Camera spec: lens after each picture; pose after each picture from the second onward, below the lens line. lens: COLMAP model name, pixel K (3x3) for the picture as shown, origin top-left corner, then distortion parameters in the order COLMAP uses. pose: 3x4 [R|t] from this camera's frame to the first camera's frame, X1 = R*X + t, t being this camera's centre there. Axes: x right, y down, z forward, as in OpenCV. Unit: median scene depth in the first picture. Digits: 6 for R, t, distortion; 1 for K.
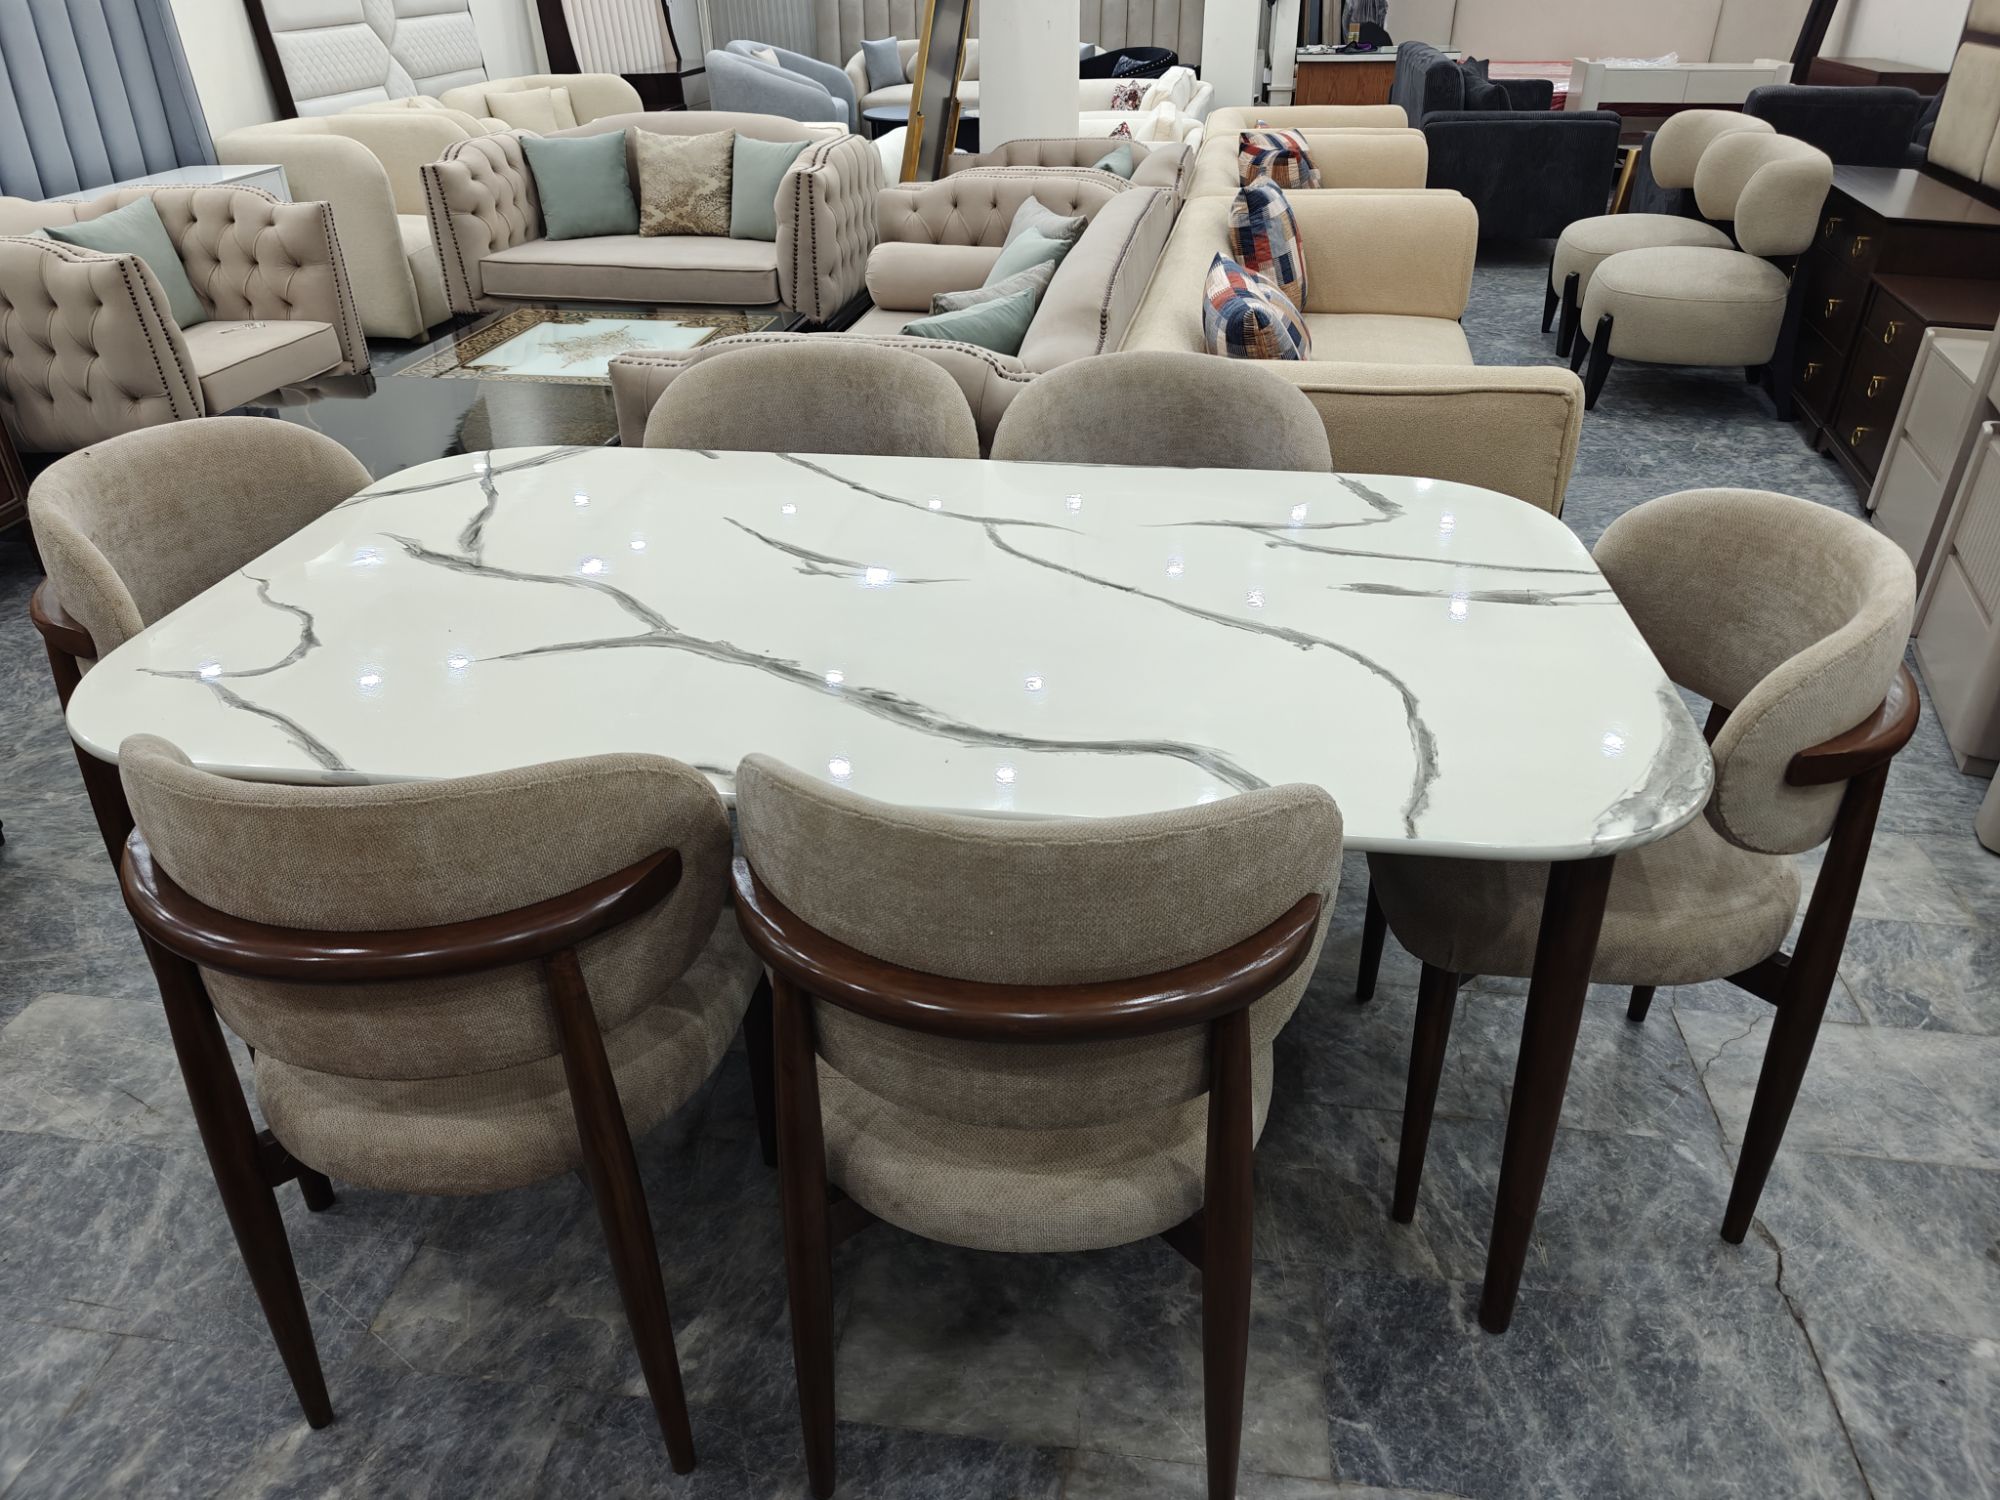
lens RADIAL K [[1386.5, 0, 1000.0], [0, 1386.5, 750.0], [0, 0, 1]] dist [0.058855, -0.055540]
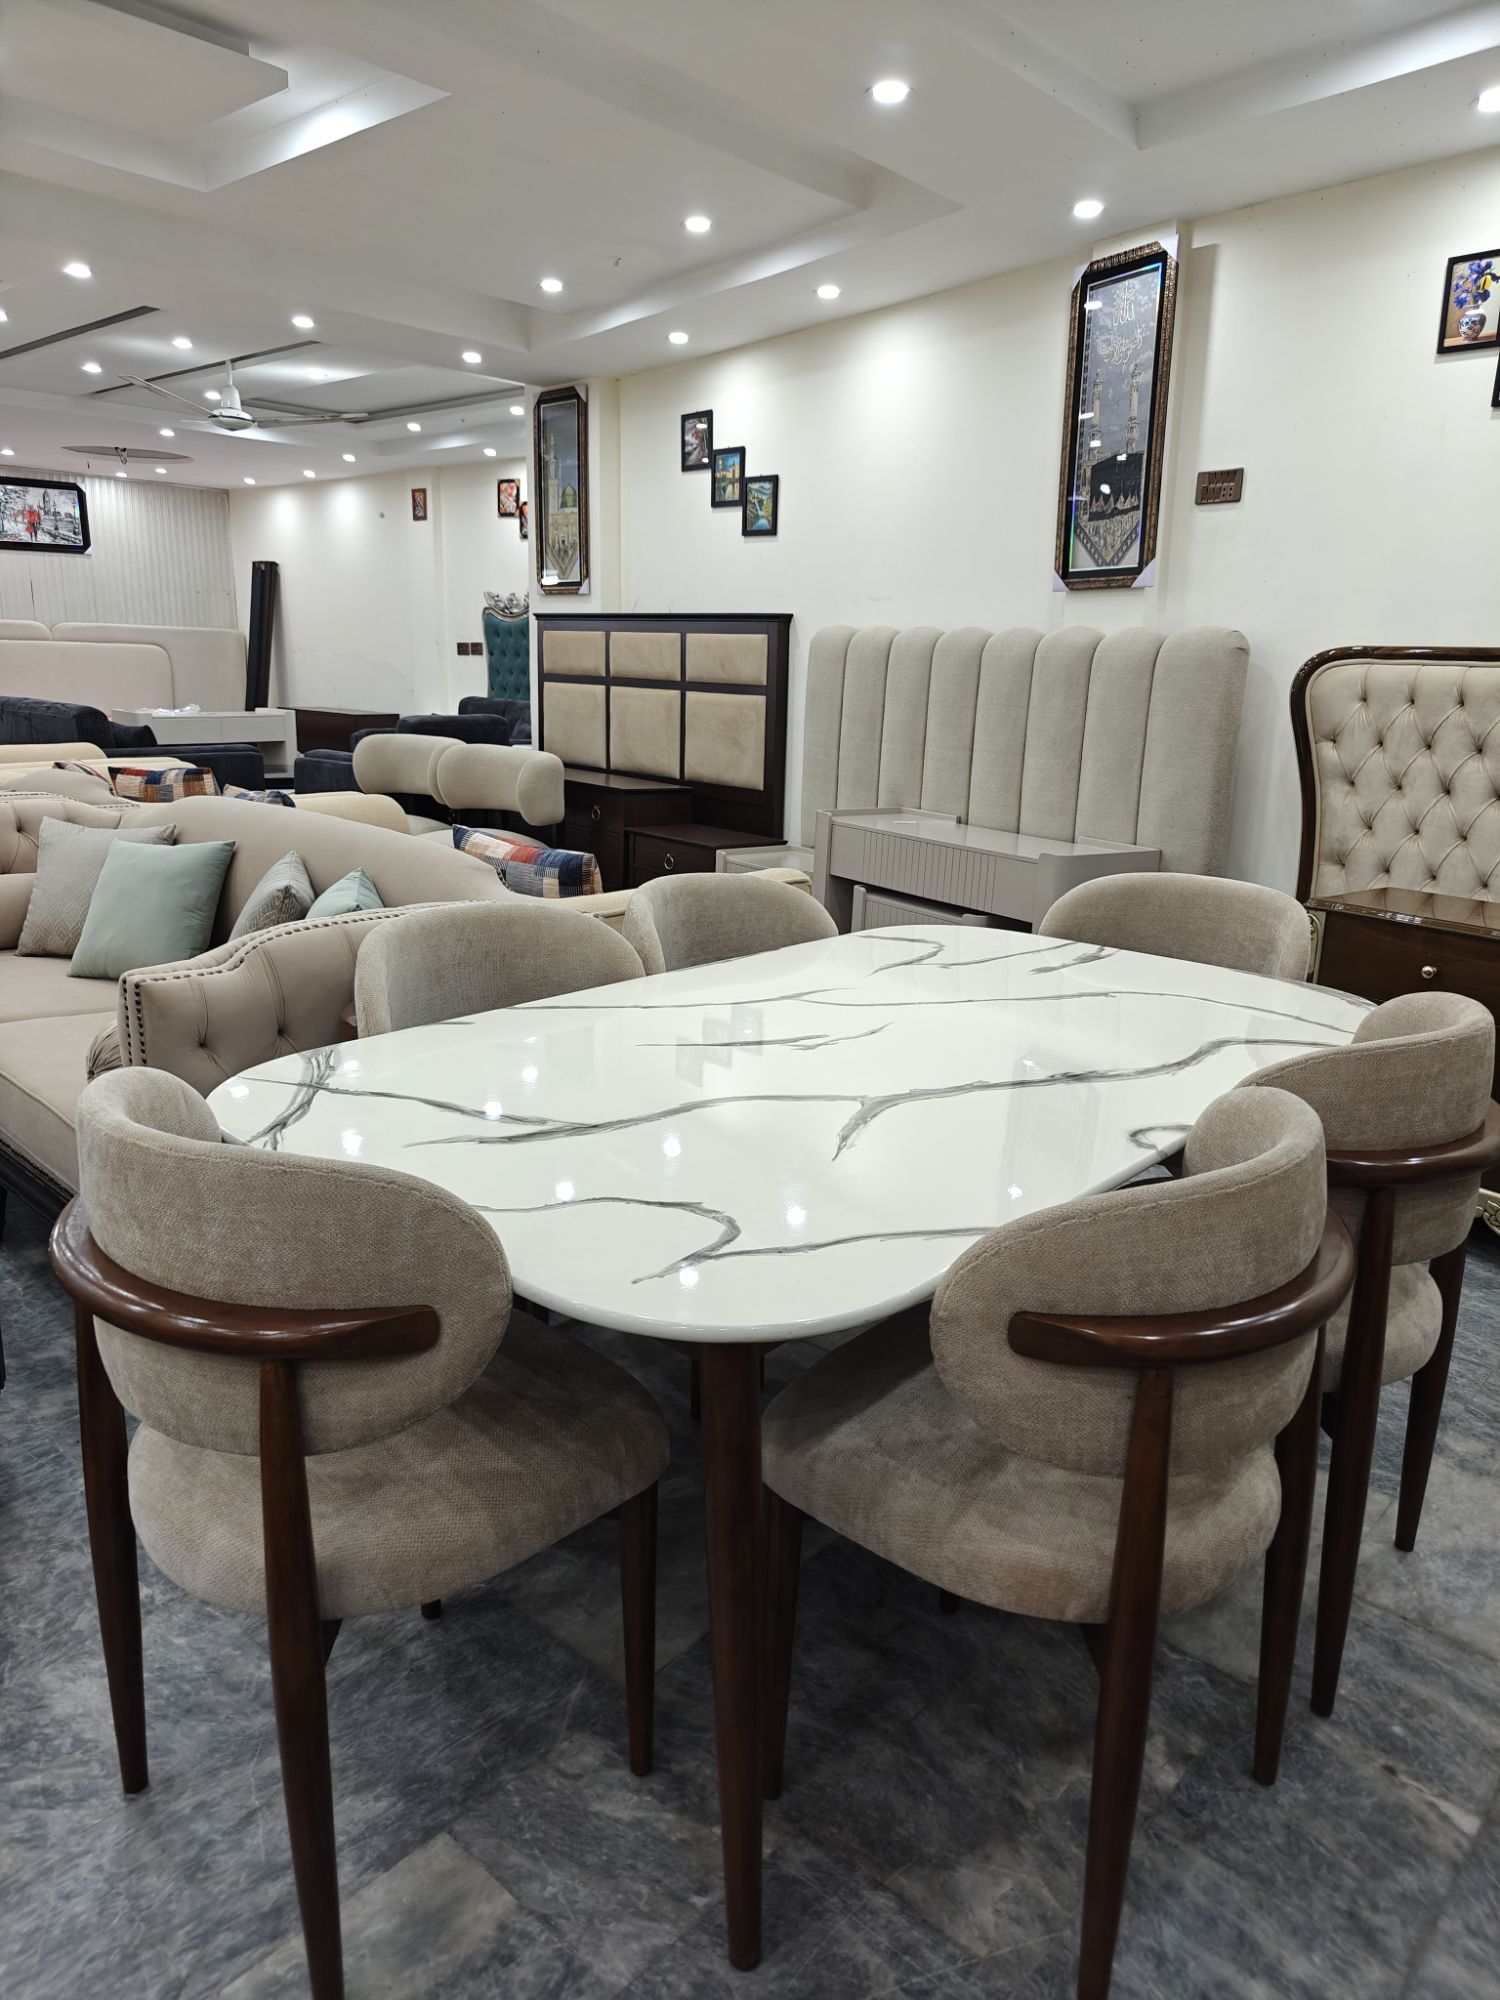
lens RADIAL K [[1339.6, 0, 750.0], [0, 1339.6, 1000.0], [0, 0, 1]] dist [0.057174, -0.067182]
pose [[0.569047, -0.185774, 0.801045, -1.014535], [0.388153, 0.919474, -0.062496, -0.115287], [-0.724930, 0.346491, 0.595333, 0.391041]]
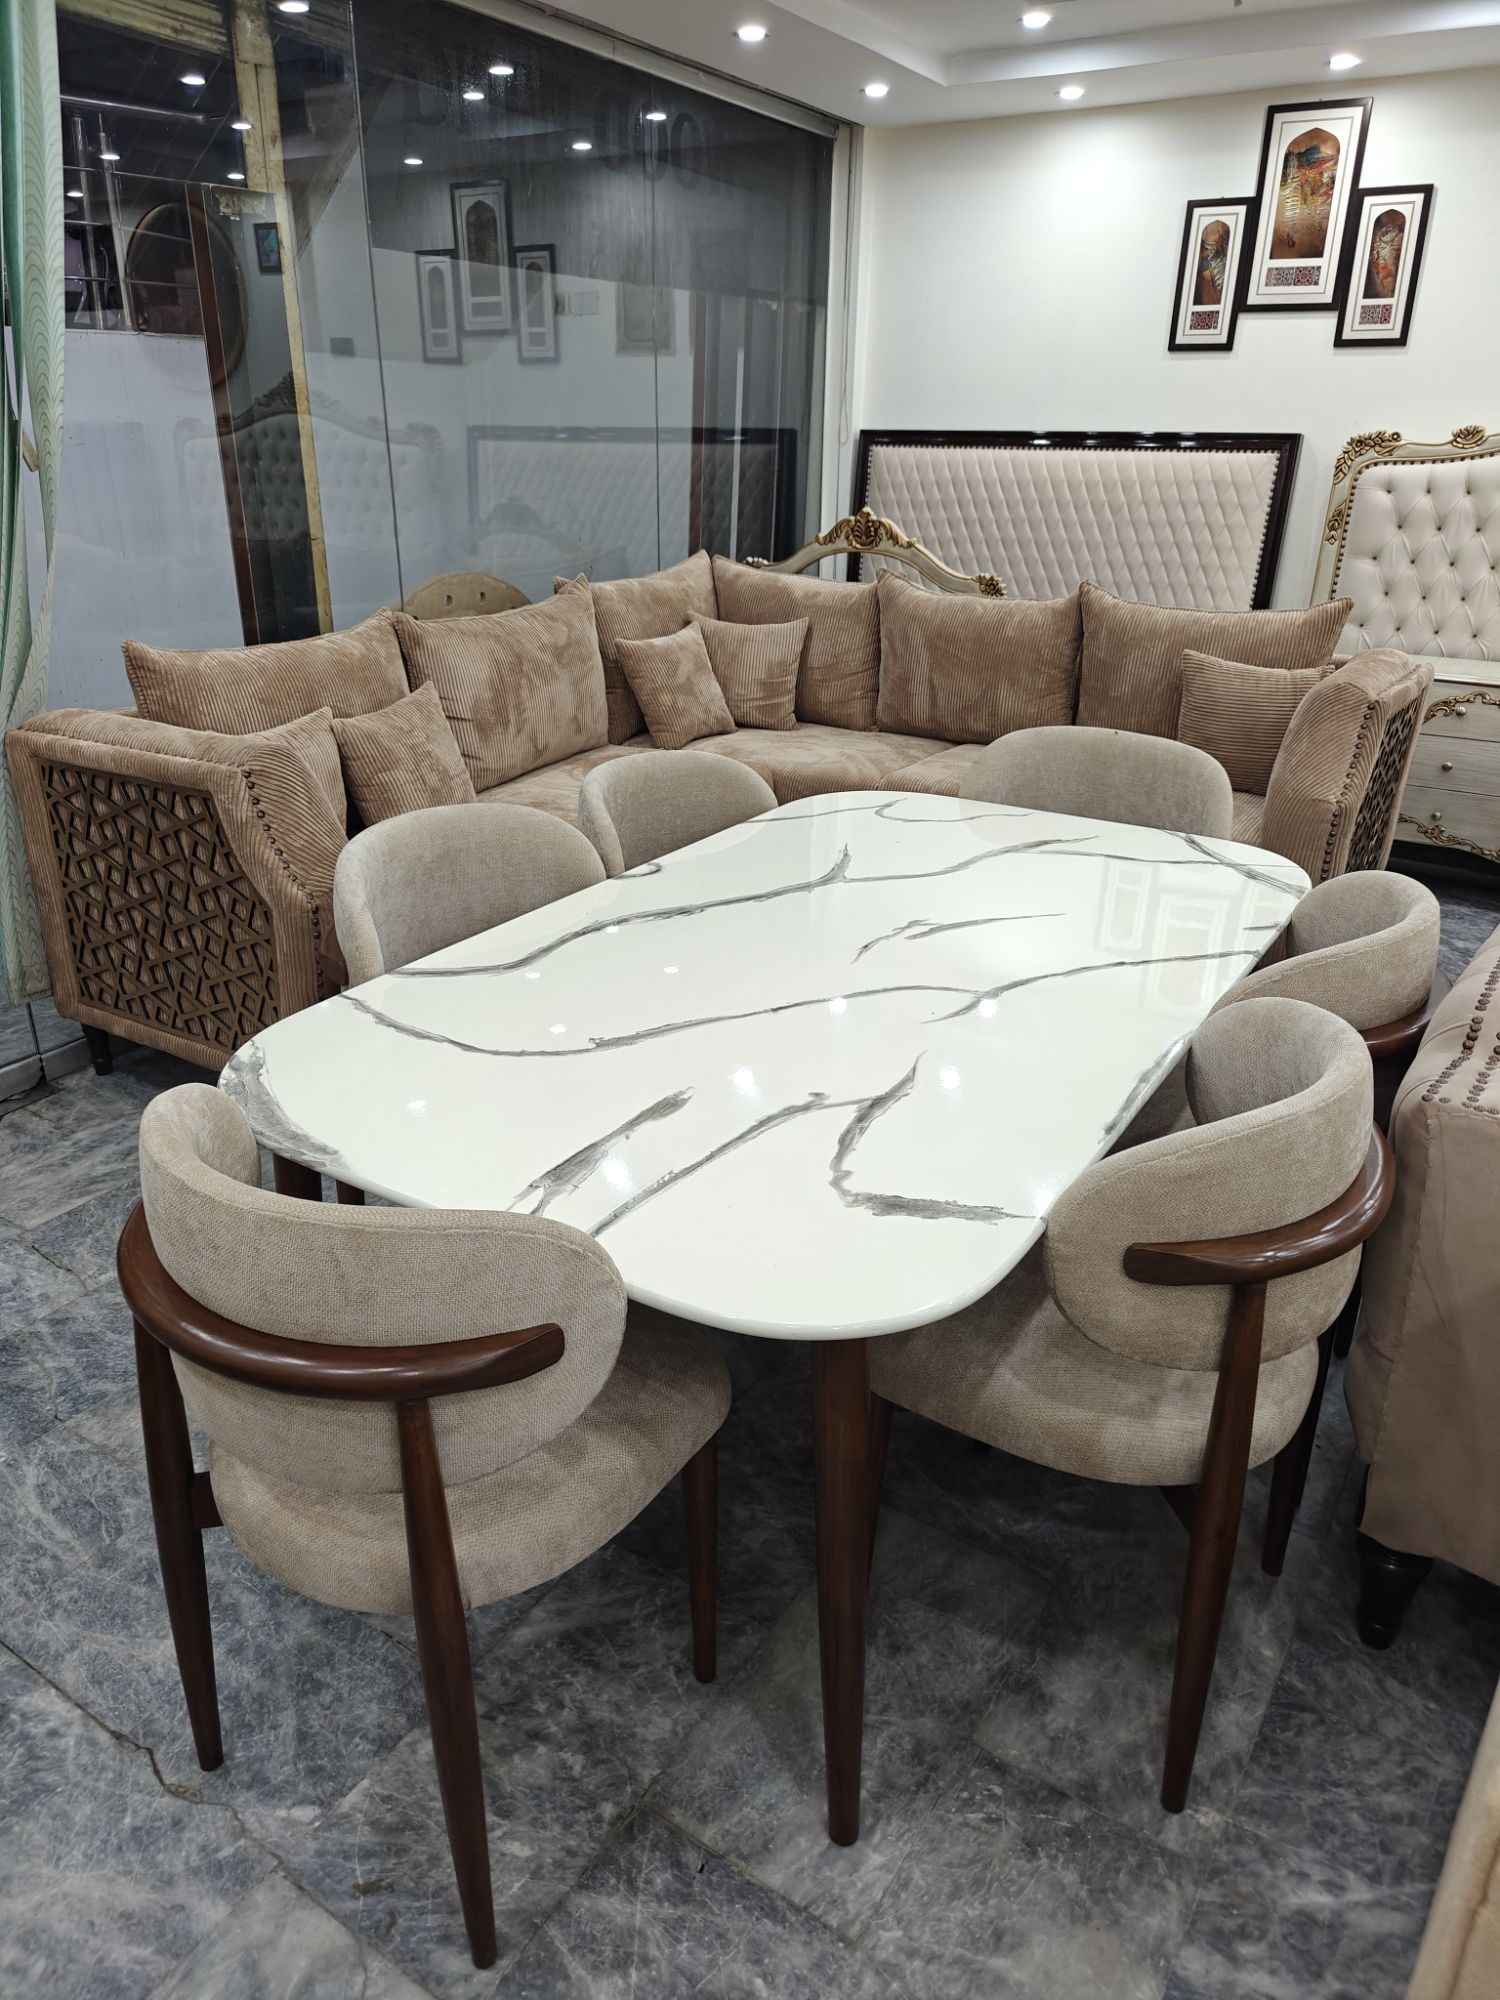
lens RADIAL K [[1386.5, 0, 750.0], [0, 1386.5, 1000.0], [0, 0, 1]] dist [0.058855, -0.055540]
pose [[-0.429512, 0.358000, -0.829069, 0.963140], [-0.455856, 0.706562, 0.541263, -0.676120], [0.779561, 0.610415, -0.140280, 1.107631]]
